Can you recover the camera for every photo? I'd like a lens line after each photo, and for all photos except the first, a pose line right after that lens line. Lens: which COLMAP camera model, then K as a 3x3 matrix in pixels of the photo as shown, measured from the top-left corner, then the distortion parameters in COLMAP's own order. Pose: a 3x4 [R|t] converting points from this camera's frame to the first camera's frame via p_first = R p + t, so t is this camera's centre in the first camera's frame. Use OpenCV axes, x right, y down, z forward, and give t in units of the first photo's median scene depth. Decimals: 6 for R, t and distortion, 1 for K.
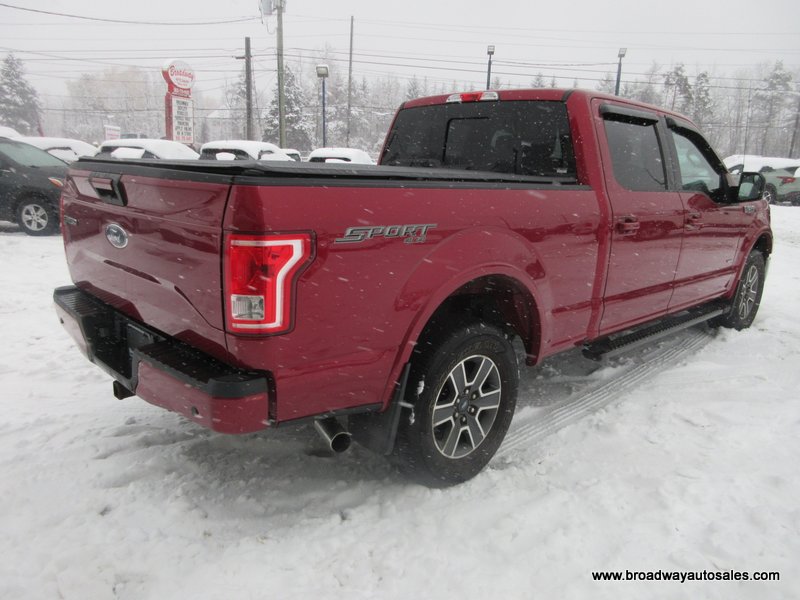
lens RADIAL K [[611.0, 0, 400.0], [0, 611.0, 300.0], [0, 0, 1]] dist [0.004857, -0.004363]
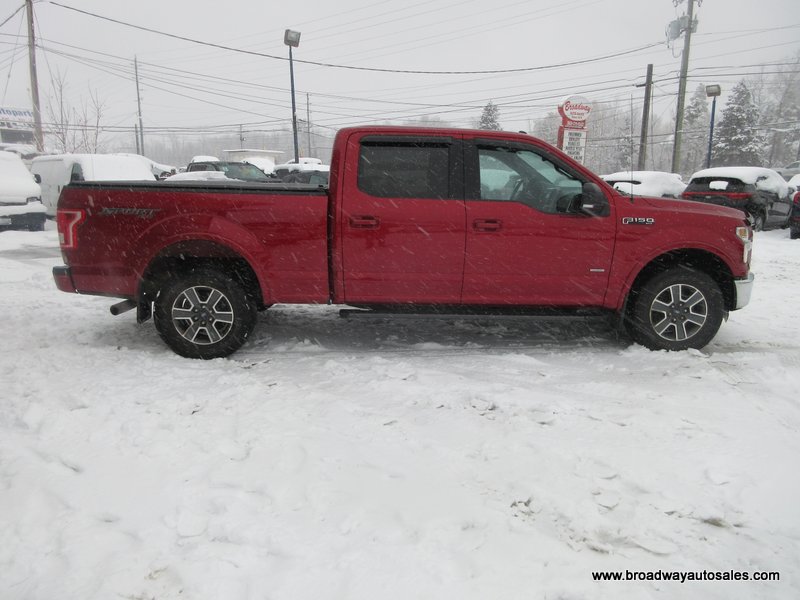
lens RADIAL K [[618.9, 0, 400.0], [0, 618.9, 300.0], [0, 0, 1]] dist [0.007835, 0.004065]
pose [[0.749142, 0.105027, -0.654030, 0.161454], [-0.135646, 0.990750, 0.003727, 0.004346], [0.648372, 0.085924, 0.756459, 0.000812]]
